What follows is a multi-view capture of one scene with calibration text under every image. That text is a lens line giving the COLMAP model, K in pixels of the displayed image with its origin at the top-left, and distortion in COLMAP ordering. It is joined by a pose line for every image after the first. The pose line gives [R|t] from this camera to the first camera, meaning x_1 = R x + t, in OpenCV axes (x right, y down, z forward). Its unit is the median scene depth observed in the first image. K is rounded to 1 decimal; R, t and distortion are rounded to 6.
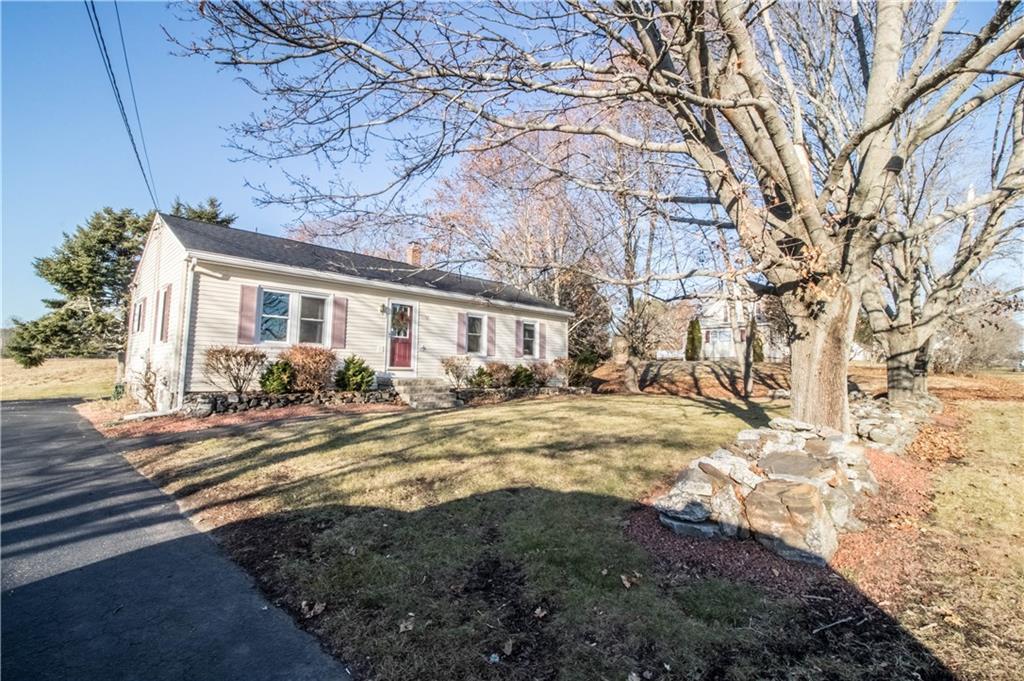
lens RADIAL K [[465.8, 0, 512.0], [0, 465.8, 340.5], [0, 0, 1]] dist [-0.000251, -0.000040]
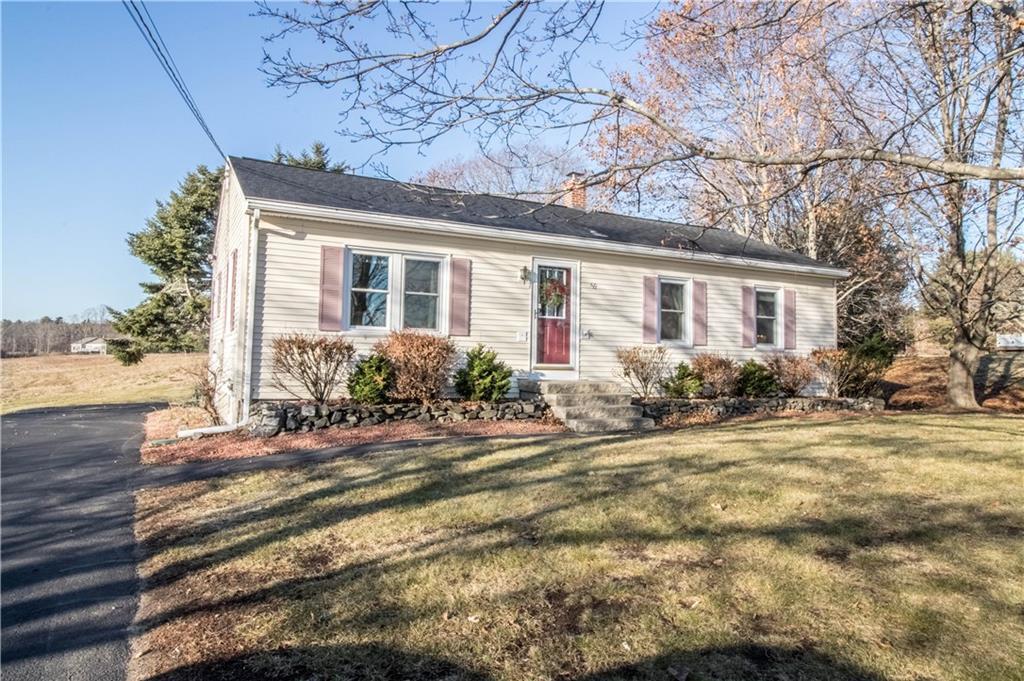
lens RADIAL K [[631.8, 0, 512.0], [0, 631.8, 340.5], [0, 0, 1]] dist [0.004066, 0.000453]
pose [[0.944544, -0.012447, -0.328148, -0.007537], [0.019572, 0.999639, 0.018419, 0.008373], [0.327800, -0.023820, 0.944447, 0.174534]]
